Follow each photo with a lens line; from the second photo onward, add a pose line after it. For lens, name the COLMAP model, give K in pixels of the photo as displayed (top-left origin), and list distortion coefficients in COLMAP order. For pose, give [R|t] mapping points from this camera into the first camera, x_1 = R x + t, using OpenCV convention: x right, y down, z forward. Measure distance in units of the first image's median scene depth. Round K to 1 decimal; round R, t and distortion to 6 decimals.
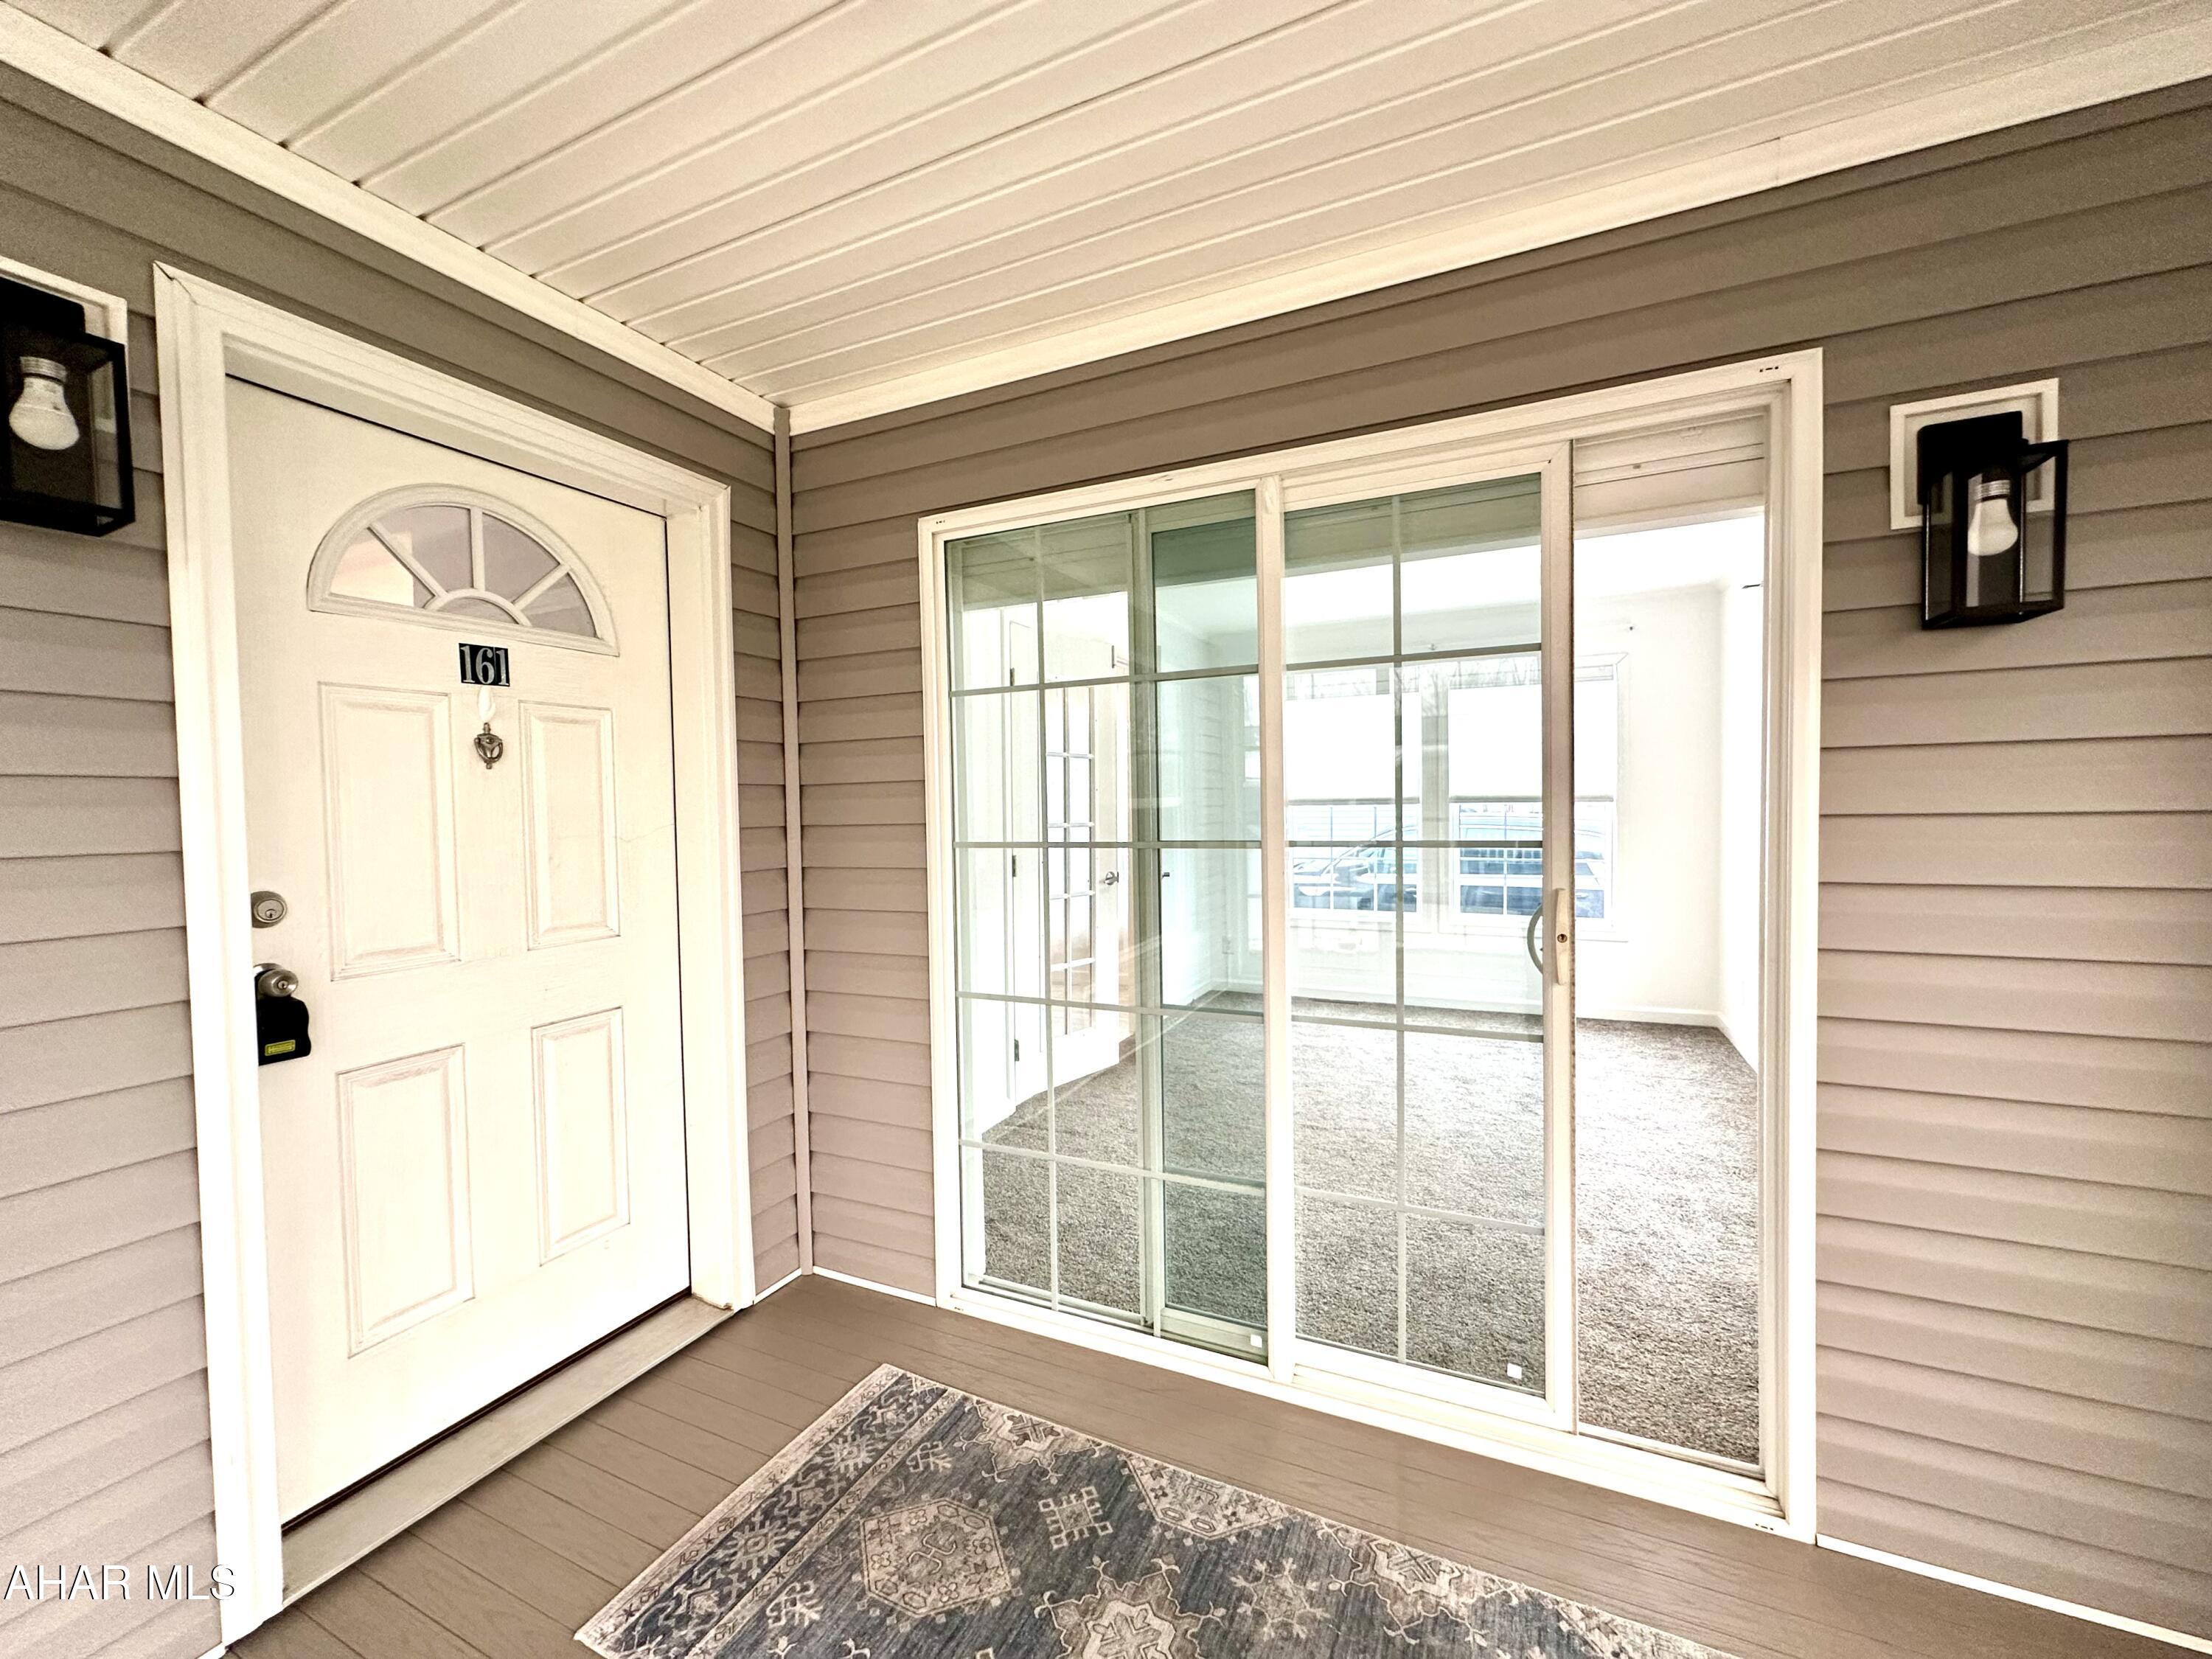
lens RADIAL K [[882.2, 0, 1103.3], [0, 882.2, 826.0], [0, 0, 1]] dist [-0.004635, 0.001406]
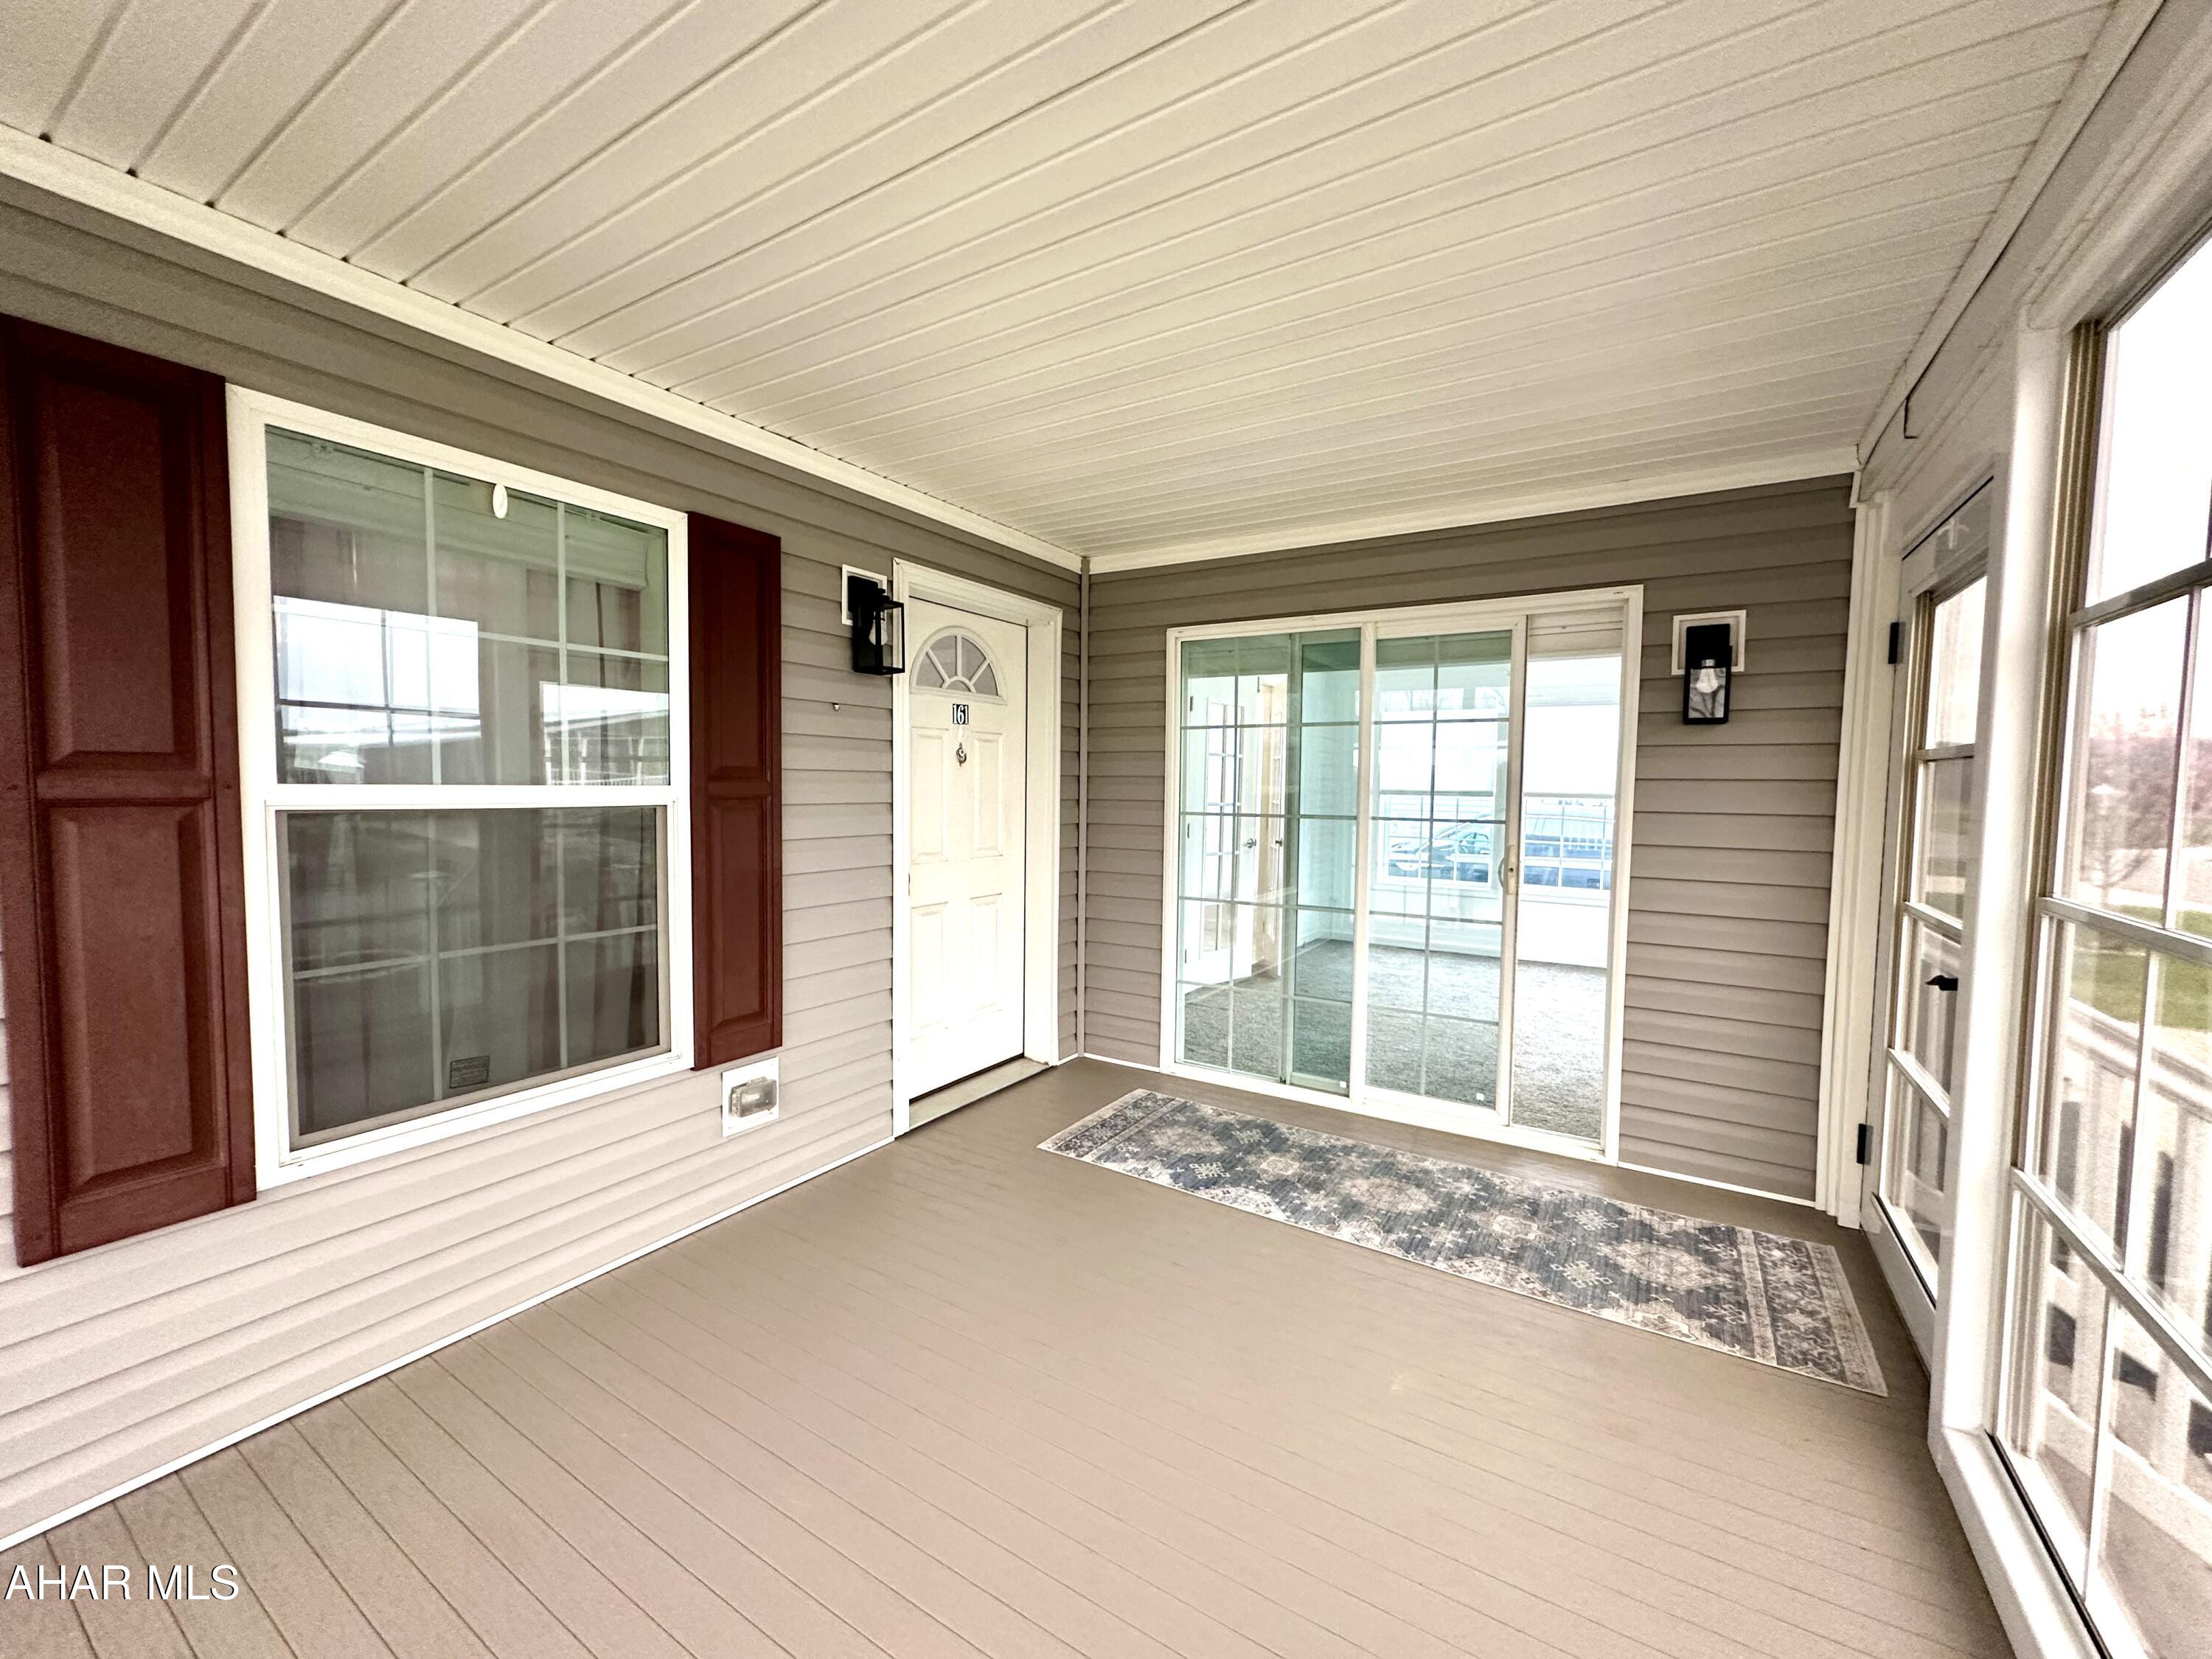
lens RADIAL K [[882.2, 0, 1104.8], [0, 882.2, 827.2], [0, 0, 1]] dist [-0.004635, 0.001406]
pose [[0.992786, 0.036602, -0.114175, -0.142166], [-0.033752, 0.999071, 0.026789, 0.009222], [0.115049, -0.022742, 0.993099, -0.955418]]
